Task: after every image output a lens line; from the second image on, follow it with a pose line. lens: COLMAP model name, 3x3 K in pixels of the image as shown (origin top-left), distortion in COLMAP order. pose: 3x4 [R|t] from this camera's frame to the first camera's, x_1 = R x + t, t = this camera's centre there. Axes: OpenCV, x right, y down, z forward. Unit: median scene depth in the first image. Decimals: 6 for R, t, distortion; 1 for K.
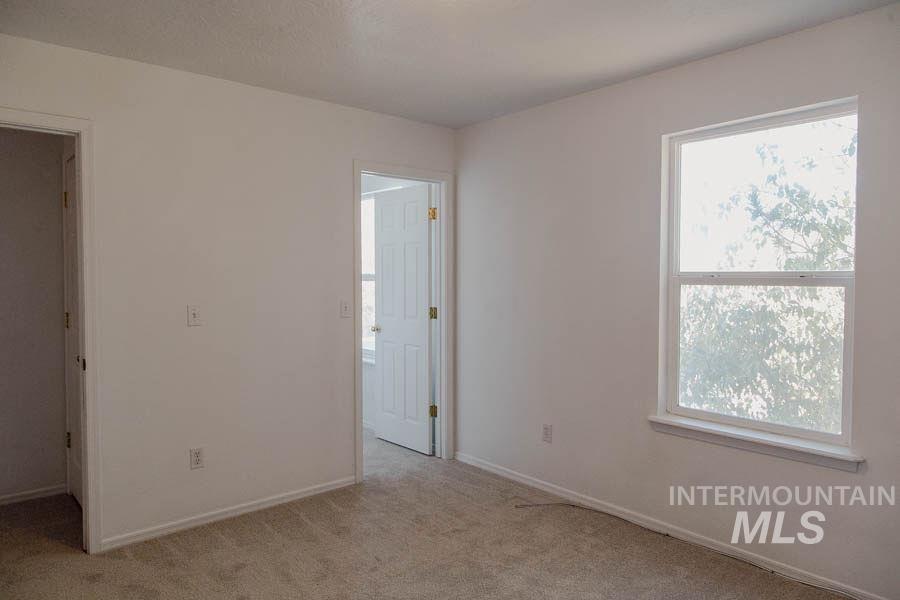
lens RADIAL K [[598.0, 0, 450.3], [0, 598.0, 295.6], [0, 0, 1]] dist [0.010334, 0.000861]
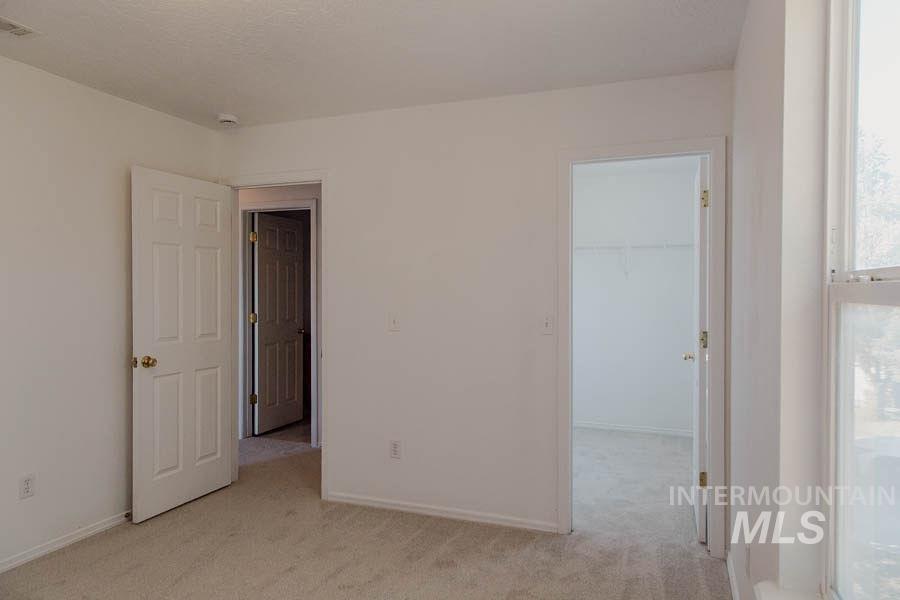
lens RADIAL K [[598.0, 0, 450.3], [0, 598.0, 295.6], [0, 0, 1]] dist [0.010334, 0.000861]
pose [[0.478597, 0.008831, -0.877990, 0.609924], [-0.031052, 0.999494, -0.006874, -0.011977], [0.877485, 0.030553, 0.478629, 0.544584]]
